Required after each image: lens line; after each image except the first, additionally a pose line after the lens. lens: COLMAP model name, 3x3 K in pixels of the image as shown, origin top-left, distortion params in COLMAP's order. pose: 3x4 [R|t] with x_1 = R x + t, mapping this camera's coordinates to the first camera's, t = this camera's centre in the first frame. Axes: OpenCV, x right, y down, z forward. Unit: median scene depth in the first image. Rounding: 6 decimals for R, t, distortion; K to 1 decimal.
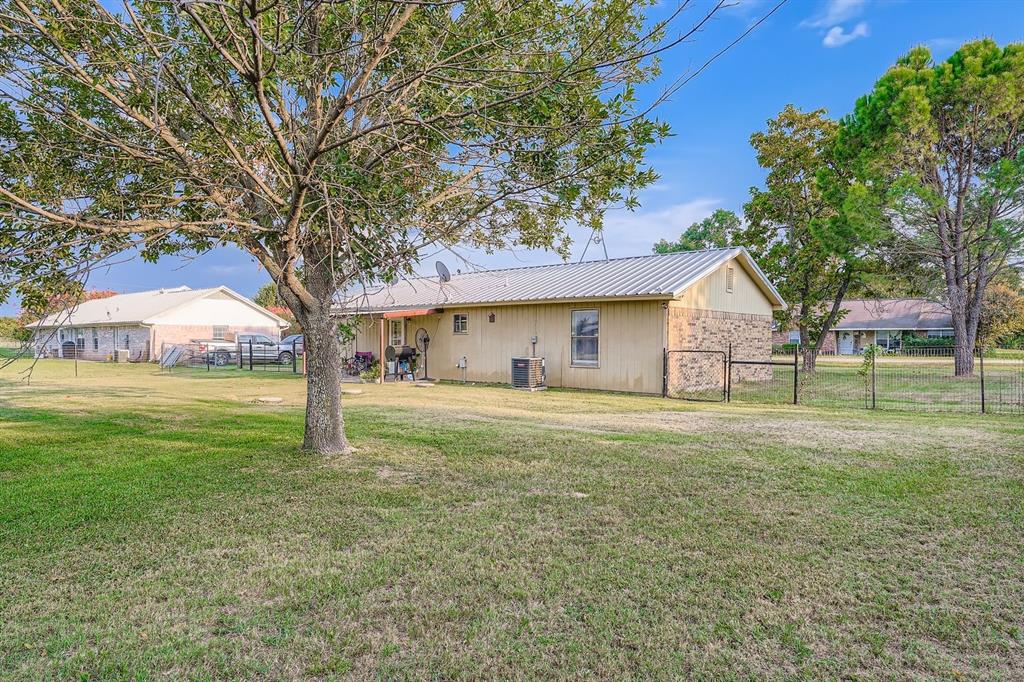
lens RADIAL K [[501.4, 0, 512.0], [0, 501.4, 341.0], [0, 0, 1]] dist [-0.006273, 0.000093]
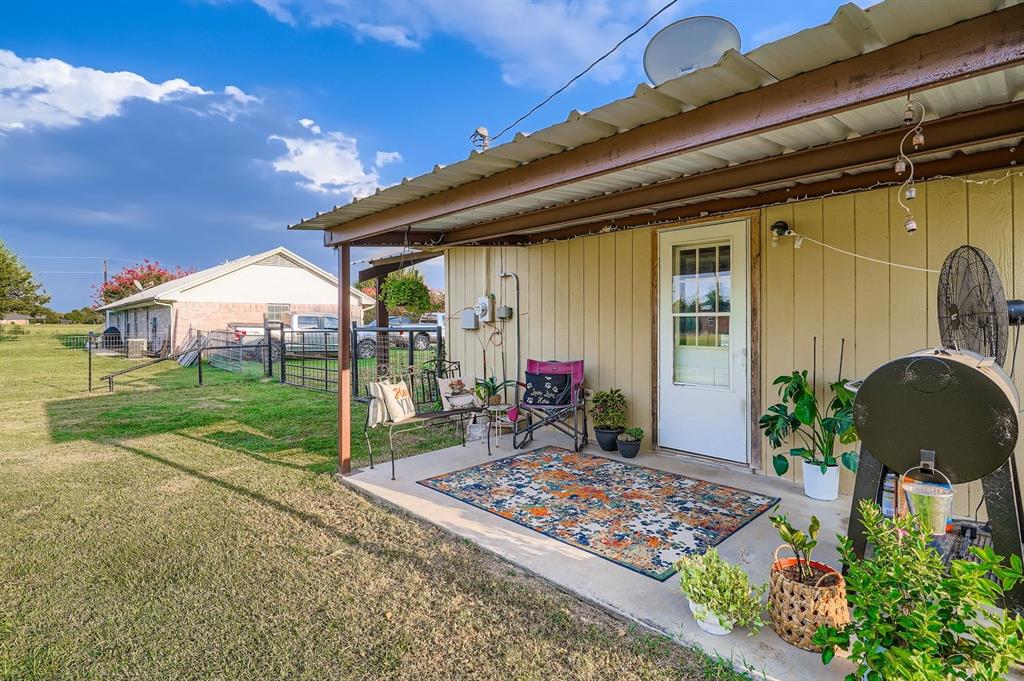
lens RADIAL K [[501.4, 0, 512.0], [0, 501.4, 340.5], [0, 0, 1]] dist [-0.006273, 0.000093]
pose [[0.983898, -0.004421, -0.178674, -0.137310], [0.010534, 0.999391, 0.033280, 0.001288], [0.178418, -0.034626, 0.983345, 0.372035]]
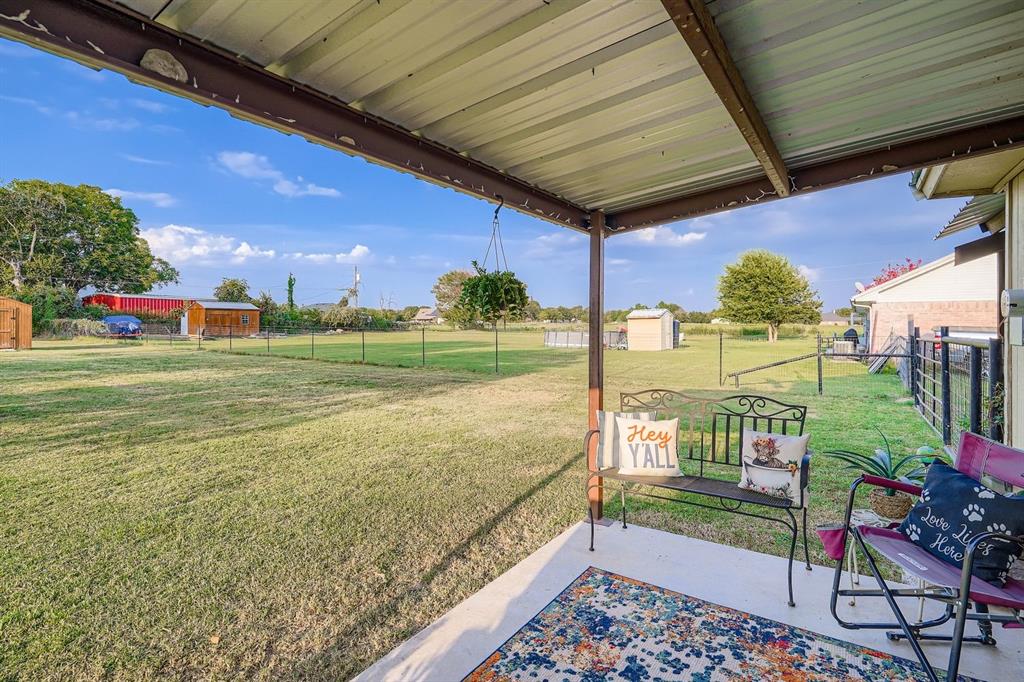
lens RADIAL K [[501.4, 0, 512.0], [0, 501.4, 341.0], [0, 0, 1]] dist [-0.006273, 0.000093]
pose [[0.025611, 0.027394, -0.999297, -0.100510], [-0.006974, 0.999605, 0.027223, 0.000322], [0.999648, 0.006272, 0.025792, 0.474306]]
